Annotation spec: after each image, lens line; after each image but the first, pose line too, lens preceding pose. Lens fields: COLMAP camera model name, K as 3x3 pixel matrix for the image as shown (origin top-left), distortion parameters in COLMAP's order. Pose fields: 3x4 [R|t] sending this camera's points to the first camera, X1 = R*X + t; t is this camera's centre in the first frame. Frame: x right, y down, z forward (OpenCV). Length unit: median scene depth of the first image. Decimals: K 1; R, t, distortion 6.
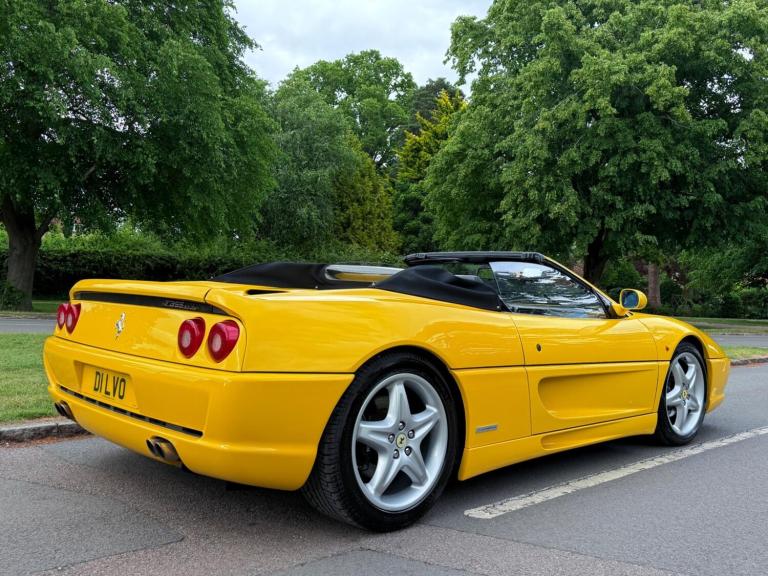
lens RADIAL K [[694.1, 0, 384.0], [0, 694.1, 288.0], [0, 0, 1]] dist [0.137833, -0.296156]
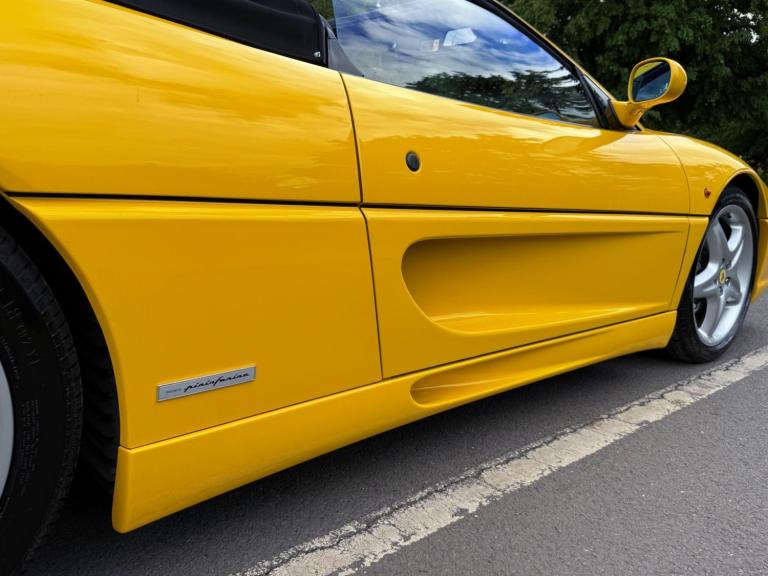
lens RADIAL K [[600.5, 0, 384.0], [0, 600.5, 288.0], [0, 0, 1]] dist [-0.002069, -0.007349]
pose [[0.999101, 0.019533, -0.037623, 0.042440], [-0.012028, 0.981663, 0.190247, 0.017677], [0.040649, -0.189623, 0.981015, 0.128495]]
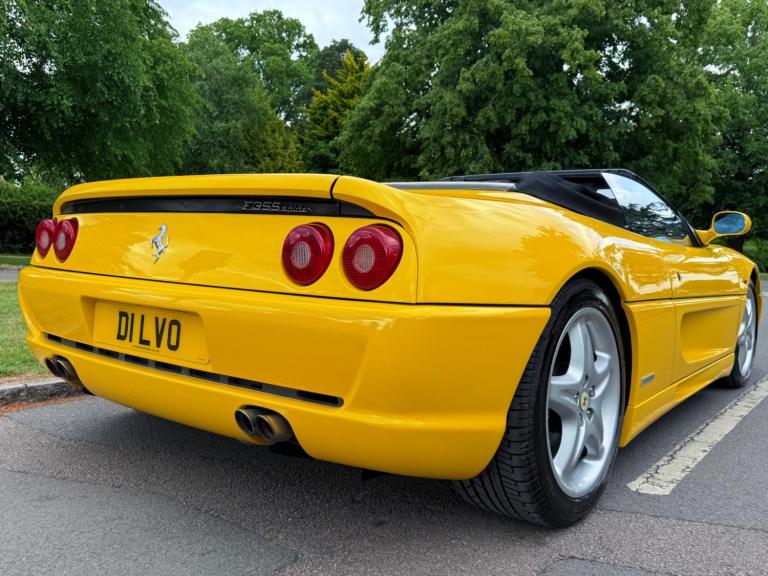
lens RADIAL K [[643.1, 0, 375.3], [0, 643.1, 288.6], [0, 0, 1]] dist [0.106910, -0.237647]
pose [[0.989541, -0.007925, 0.144034, -0.044788], [-0.001845, 0.997713, 0.067574, 0.009404], [-0.144240, -0.067133, 0.987263, 0.060495]]
